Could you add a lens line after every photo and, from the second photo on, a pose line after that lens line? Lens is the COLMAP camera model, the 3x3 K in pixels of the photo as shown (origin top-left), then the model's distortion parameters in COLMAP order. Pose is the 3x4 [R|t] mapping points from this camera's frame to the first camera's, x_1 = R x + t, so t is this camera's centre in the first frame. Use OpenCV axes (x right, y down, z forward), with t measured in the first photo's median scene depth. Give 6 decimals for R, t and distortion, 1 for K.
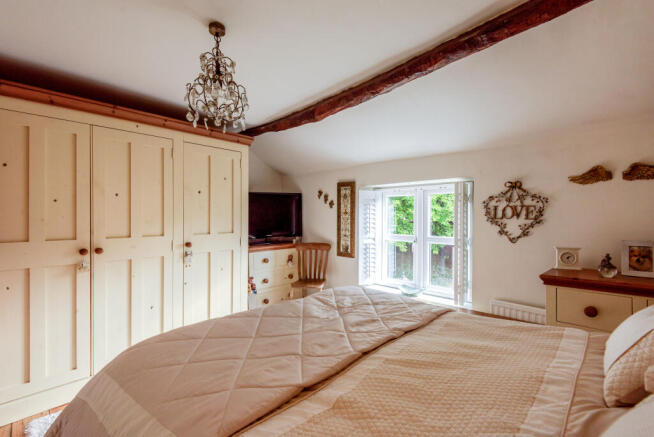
lens RADIAL K [[299.9, 0, 326.8], [0, 299.9, 217.2], [0, 0, 1]] dist [0.018015, -0.006060]
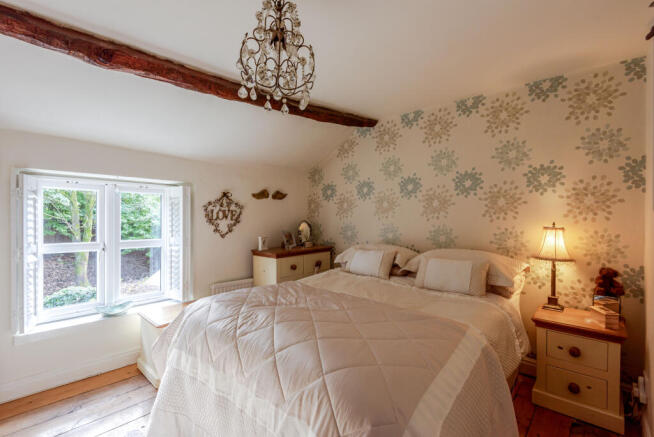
lens RADIAL K [[299.9, 0, 326.8], [0, 299.9, 219.8], [0, 0, 1]] dist [0.018015, -0.006060]
pose [[-0.030111, -0.005374, 0.999532, -0.738189], [-0.000391, 0.999986, 0.005365, -0.002111], [-0.999546, -0.000229, -0.030113, 0.589738]]
